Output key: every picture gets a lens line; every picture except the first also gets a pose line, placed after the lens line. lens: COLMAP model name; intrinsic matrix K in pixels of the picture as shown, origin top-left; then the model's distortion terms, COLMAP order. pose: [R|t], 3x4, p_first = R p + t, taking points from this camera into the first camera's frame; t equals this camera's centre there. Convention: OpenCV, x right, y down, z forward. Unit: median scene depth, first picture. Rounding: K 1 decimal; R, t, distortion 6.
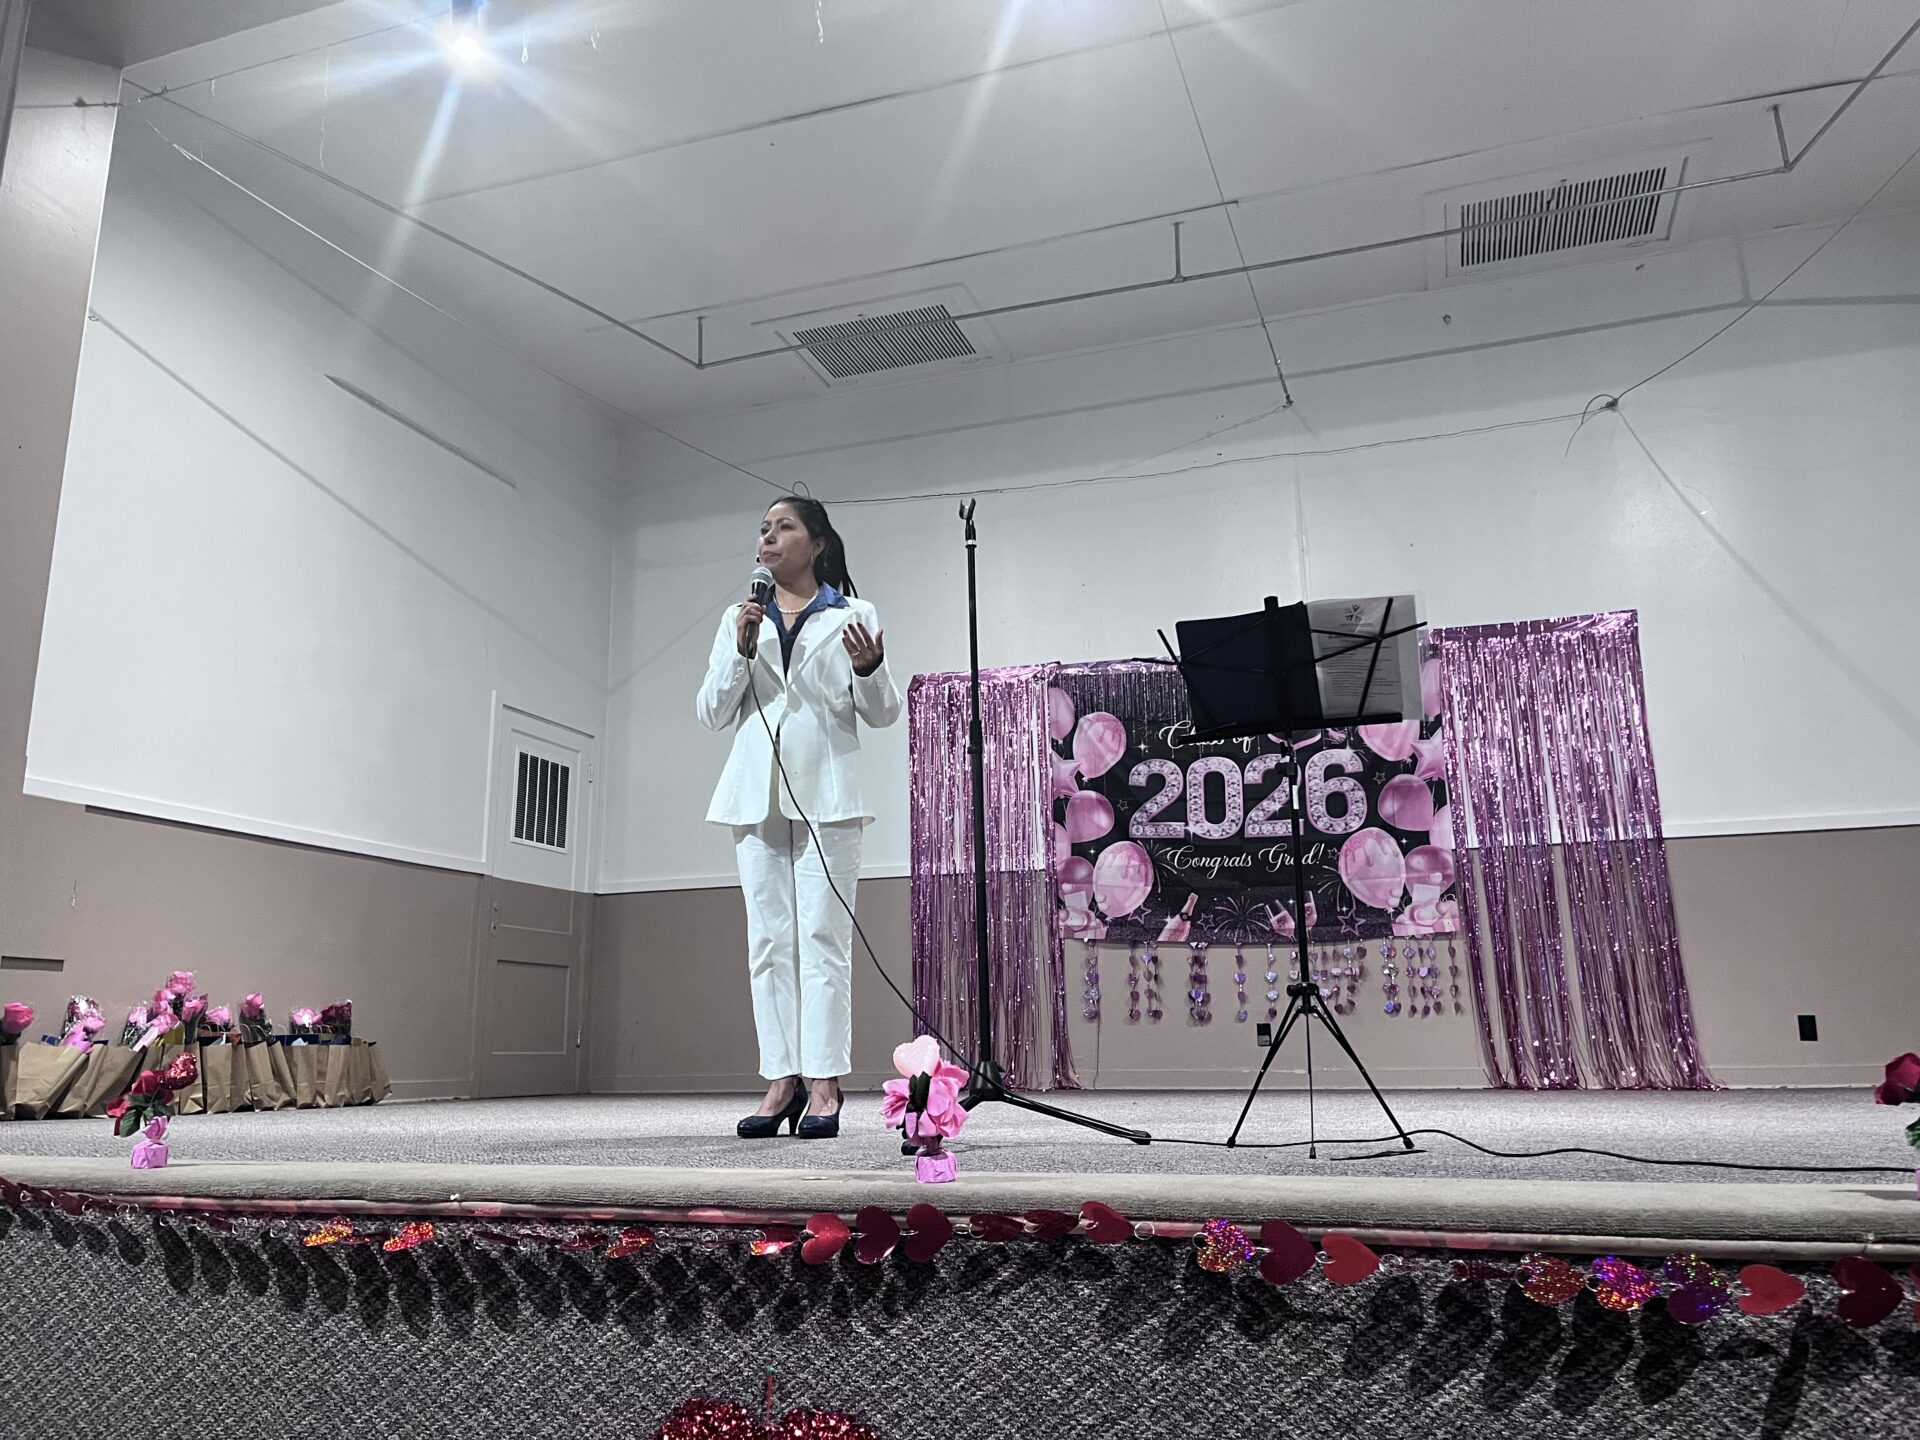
lens RADIAL K [[1465.6, 0, 948.4], [0, 1465.6, 711.6], [0, 0, 1]] dist [0.066444, -0.084064]
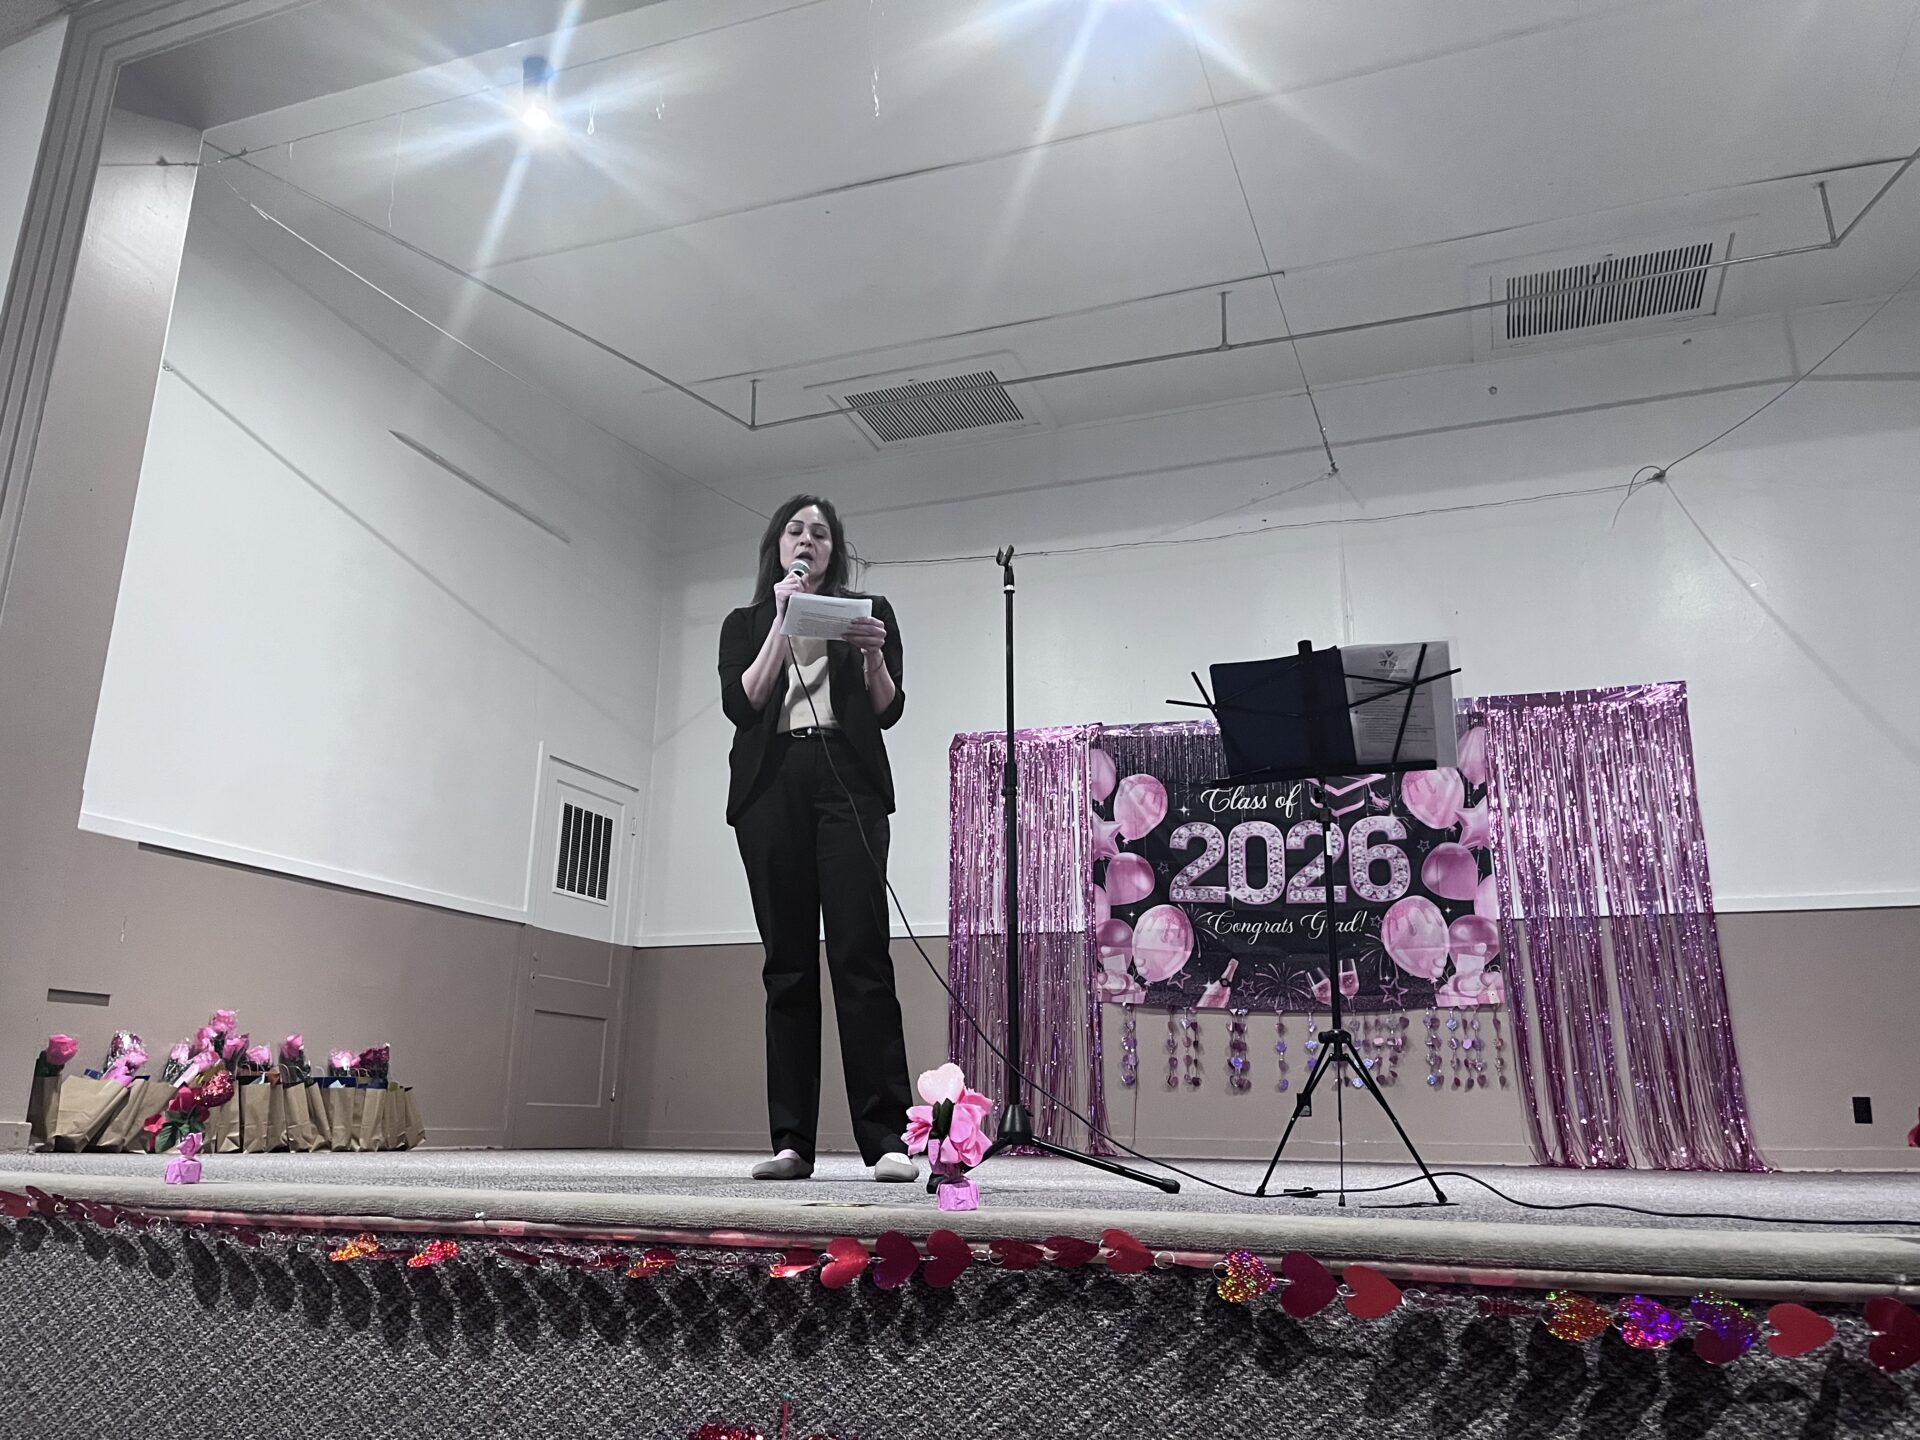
lens RADIAL K [[1465.6, 0, 954.0], [0, 1465.6, 710.6], [0, 0, 1]] dist [0.066444, -0.084064]
pose [[0.999443, 0.018295, -0.027897, 0.003093], [-0.019624, 0.998648, -0.048142, 0.008405], [0.026978, 0.048663, 0.998451, -0.003498]]
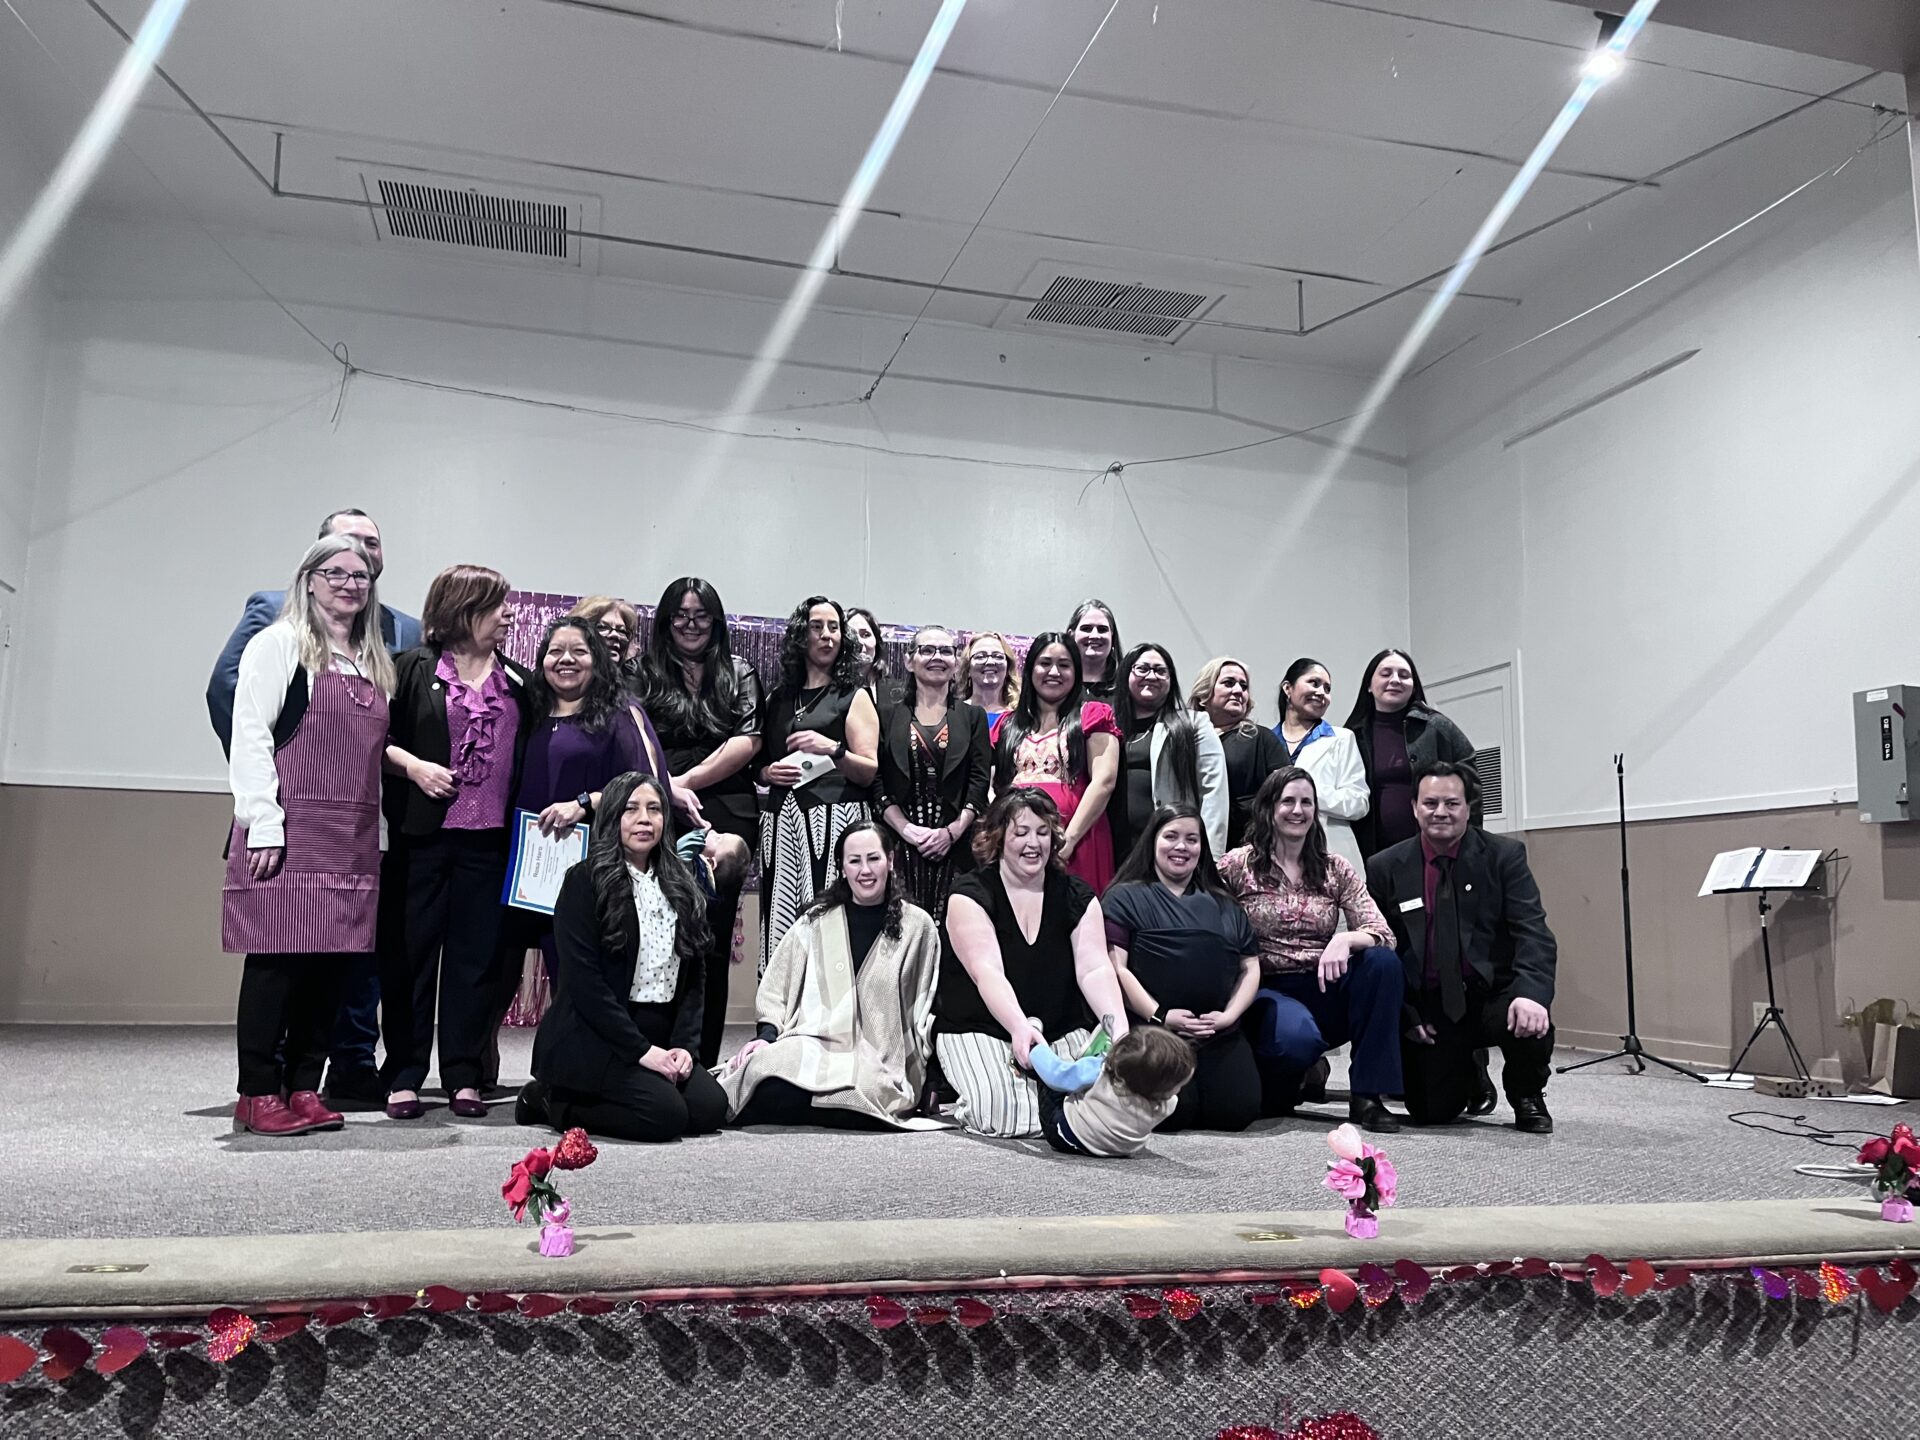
lens RADIAL K [[1465.6, 0, 944.7], [0, 1465.6, 726.5], [0, 0, 1]] dist [0.066444, -0.084064]
pose [[0.831970, 0.106926, 0.544419, -0.309160], [-0.159480, 0.985930, 0.050074, -0.038872], [-0.531405, -0.128484, 0.837317, 0.042462]]
